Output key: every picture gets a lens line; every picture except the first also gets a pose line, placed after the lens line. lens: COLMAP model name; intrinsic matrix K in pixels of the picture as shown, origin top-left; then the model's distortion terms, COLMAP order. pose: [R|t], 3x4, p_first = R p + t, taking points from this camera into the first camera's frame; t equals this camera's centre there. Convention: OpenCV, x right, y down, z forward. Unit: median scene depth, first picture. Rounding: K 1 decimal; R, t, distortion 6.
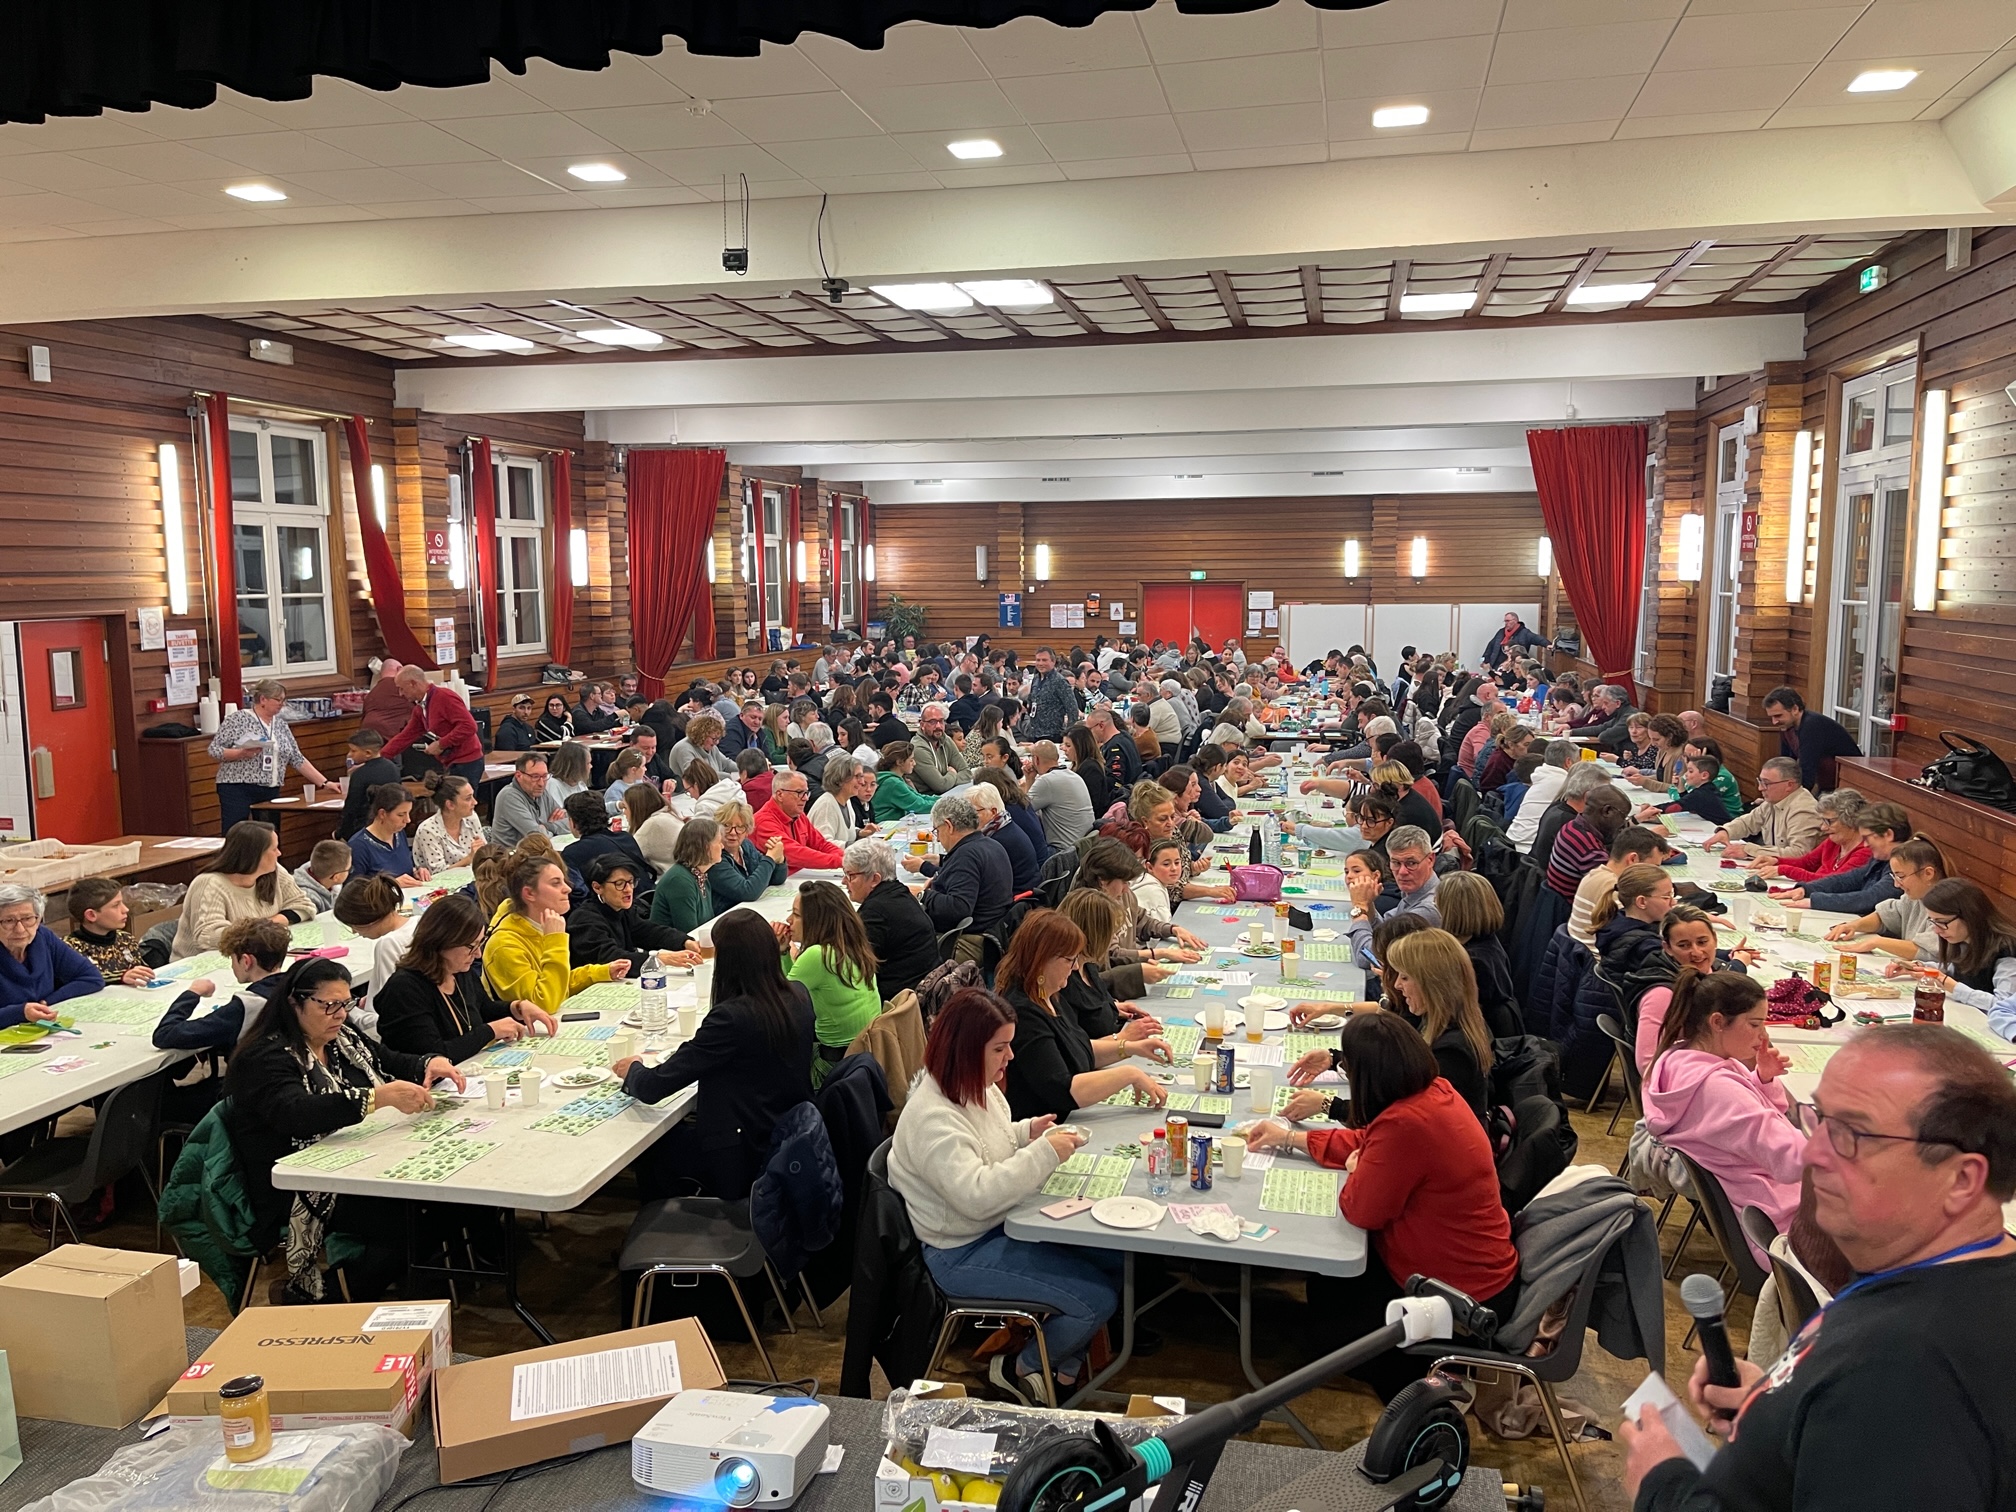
lens RADIAL K [[1530.4, 0, 1008.0], [0, 1530.4, 756.0], [0, 0, 1]] dist [-0.003250, 0.000468]
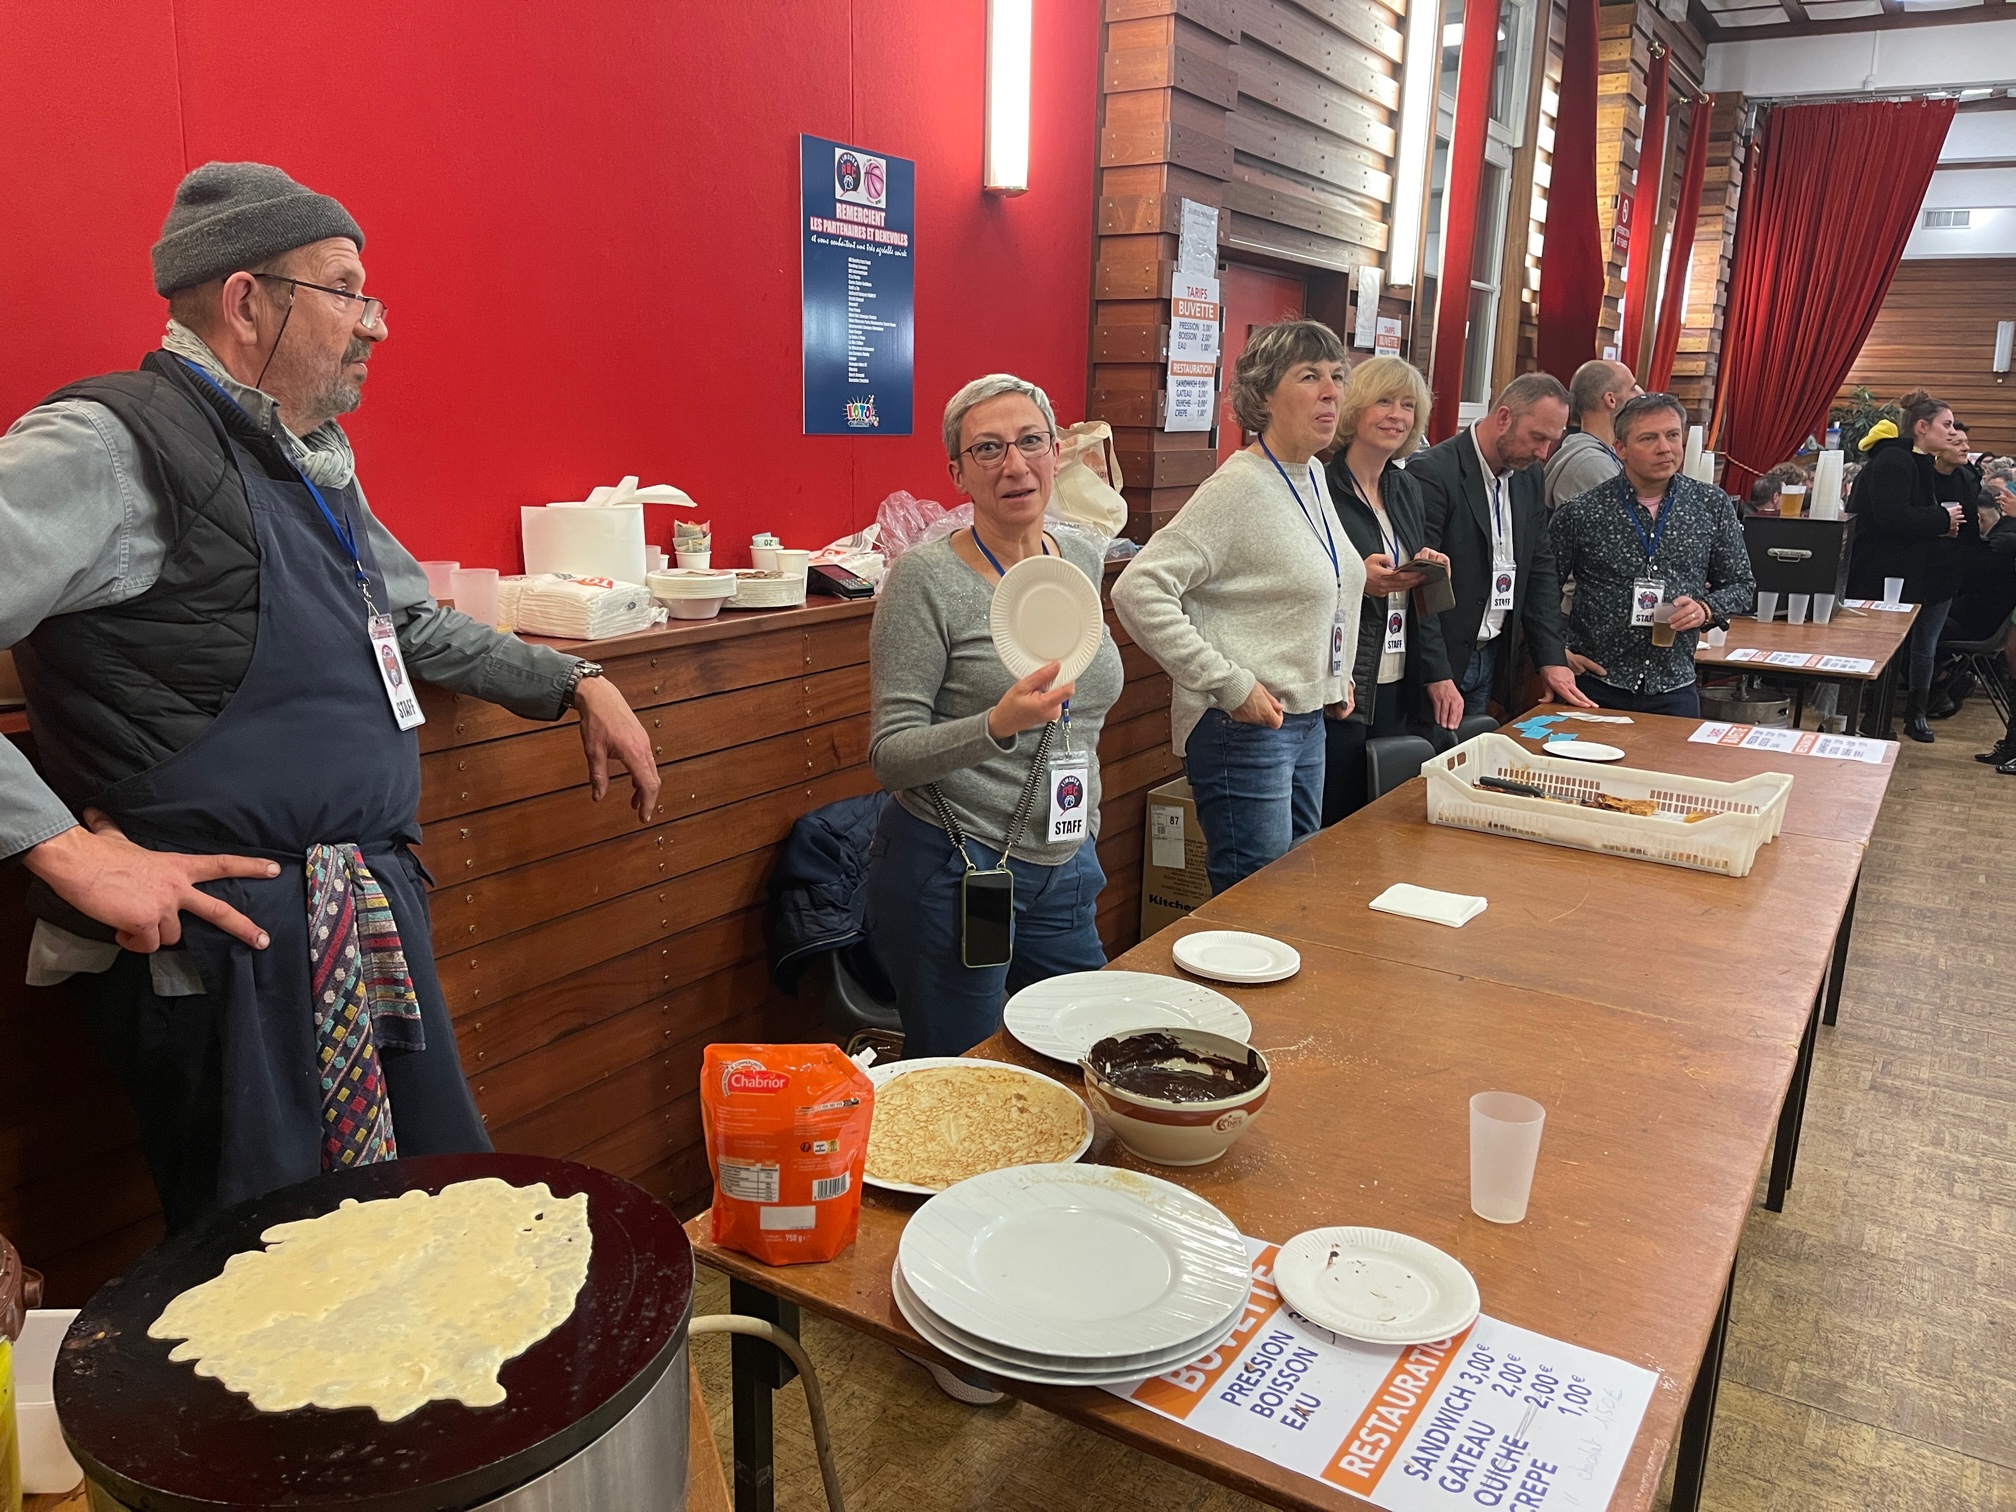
lens RADIAL K [[1558.5, 0, 1008.0], [0, 1558.5, 756.0], [0, 0, 1]] dist [0.107377, -0.148075]
pose [[0.943955, 0.109924, -0.311234, -0.388270], [-0.077611, 0.990398, 0.114409, 0.017545], [0.320821, -0.083842, 0.943422, 0.323680]]
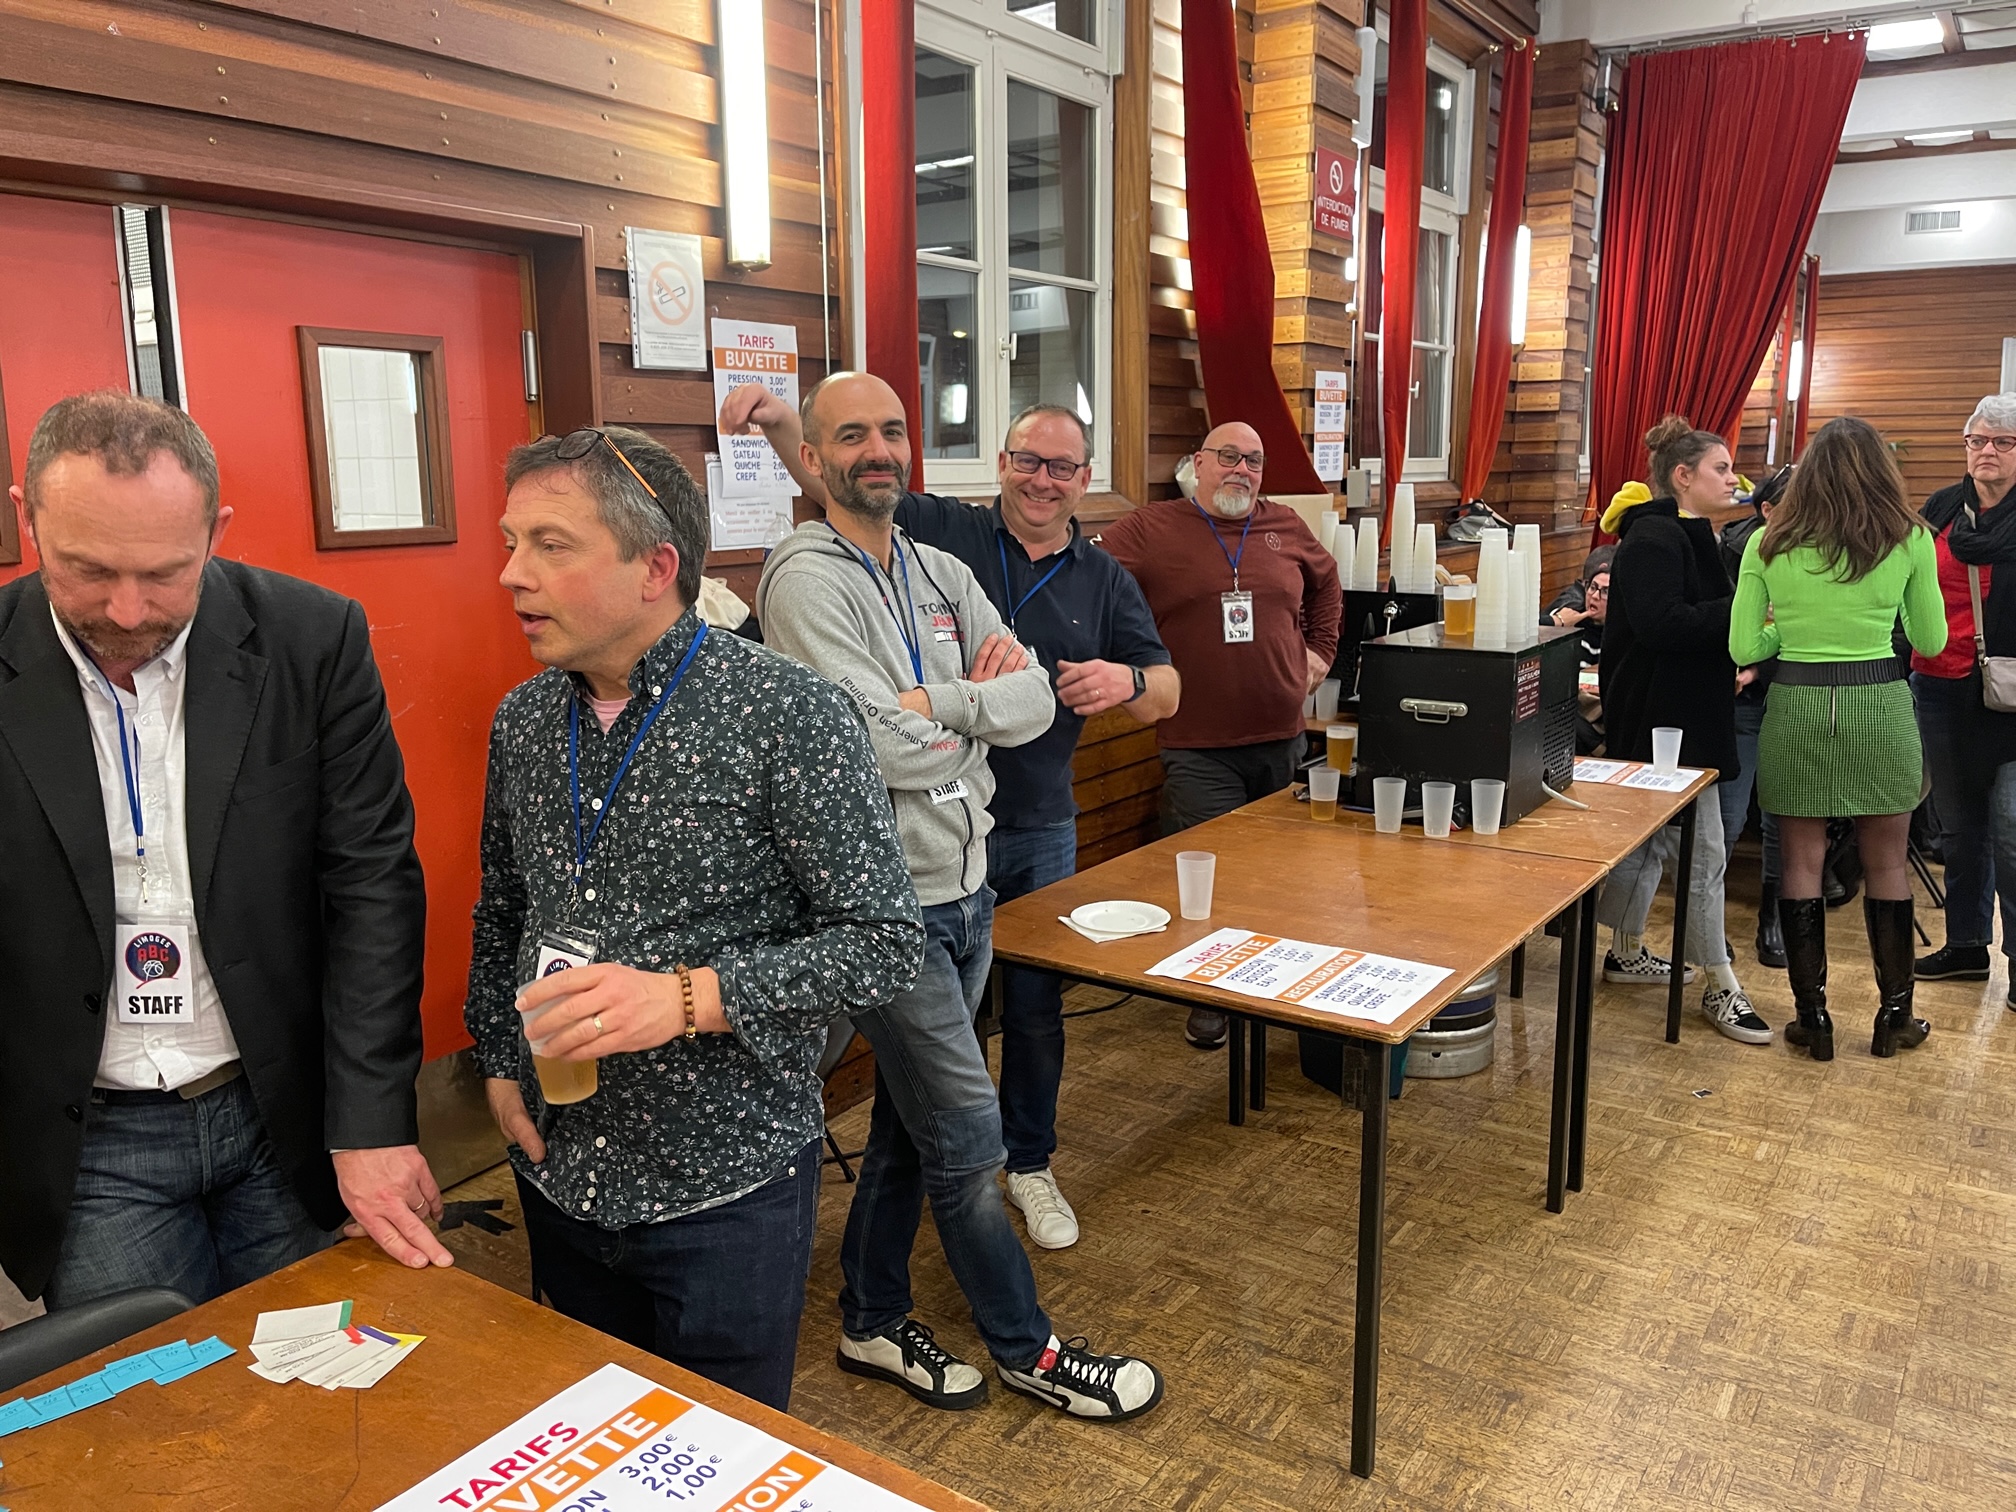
lens RADIAL K [[1557.5, 0, 1008.0], [0, 1557.5, 756.0], [0, 0, 1]] dist [0.045451, -0.067301]
pose [[0.931597, 0.070309, -0.356627, -0.296406], [-0.045414, 0.995941, 0.077716, -0.014356], [0.360644, -0.056204, 0.931009, 0.572231]]
